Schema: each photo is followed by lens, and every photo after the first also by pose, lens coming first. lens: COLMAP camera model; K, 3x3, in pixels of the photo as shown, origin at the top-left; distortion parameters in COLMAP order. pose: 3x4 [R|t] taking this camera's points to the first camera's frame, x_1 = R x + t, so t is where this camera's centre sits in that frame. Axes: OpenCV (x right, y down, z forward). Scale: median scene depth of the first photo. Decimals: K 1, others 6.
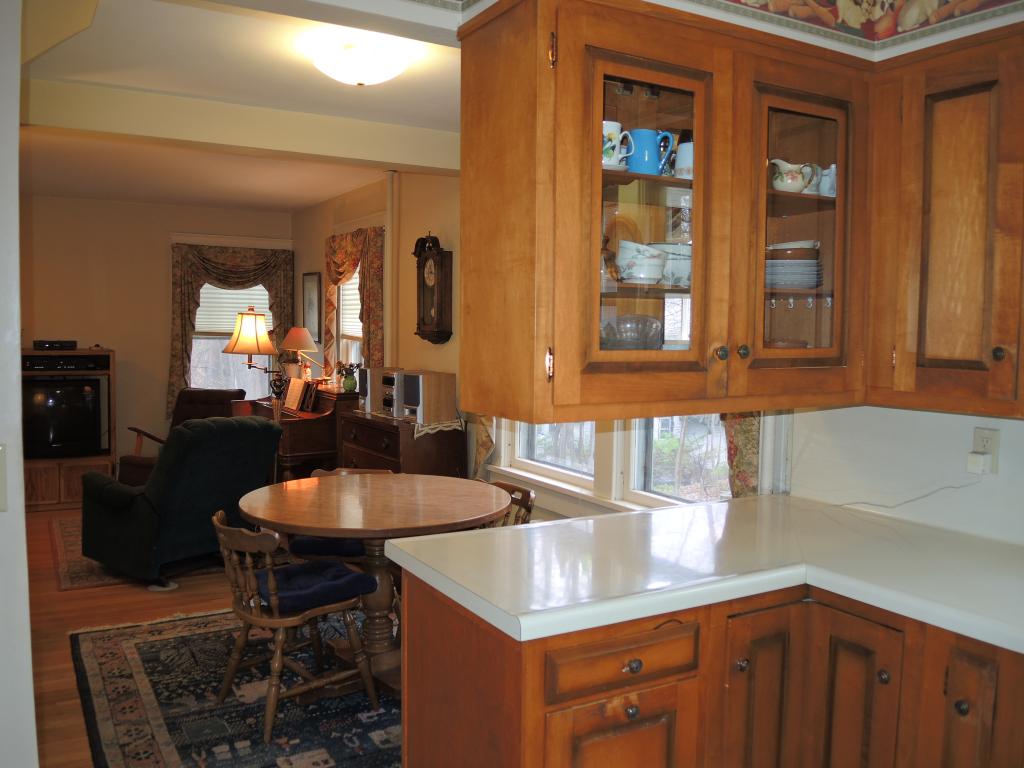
lens RADIAL K [[878.1, 0, 512.0], [0, 878.1, 384.0], [0, 0, 1]] dist [-0.011374, -0.089858]
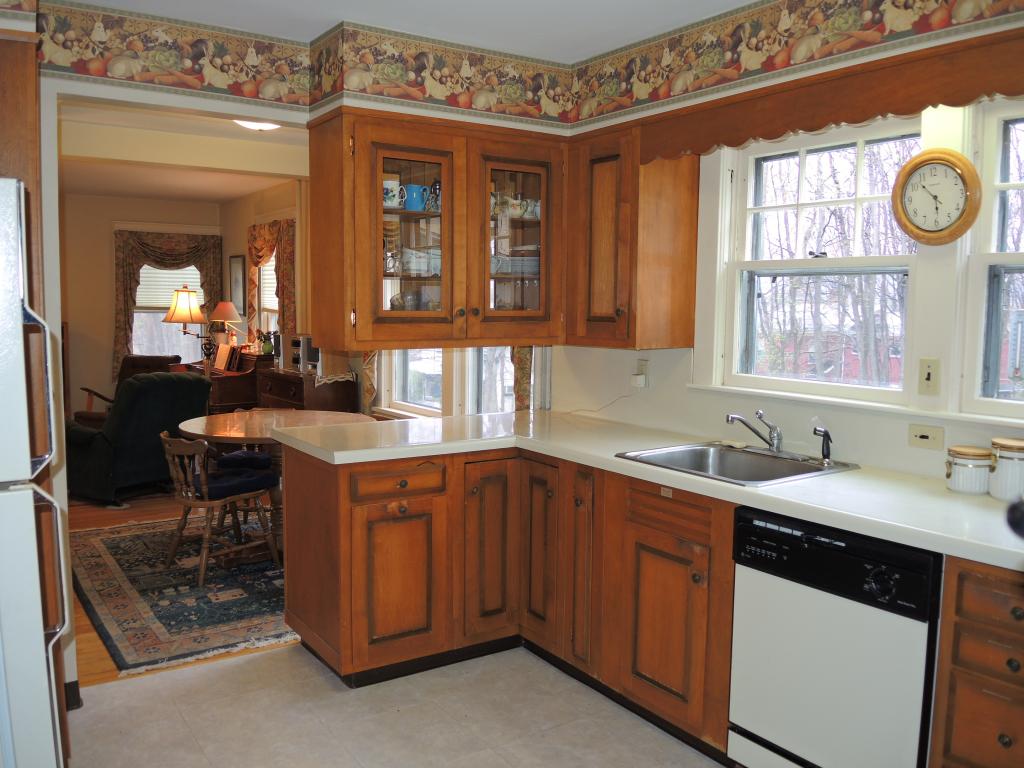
lens RADIAL K [[878.1, 0, 512.0], [0, 878.1, 384.0], [0, 0, 1]] dist [-0.011374, -0.089858]
pose [[0.997685, -0.008375, 0.067484, 0.124070], [0.006580, 0.999620, 0.026764, 0.033927], [-0.067682, -0.026257, 0.997361, -0.422193]]
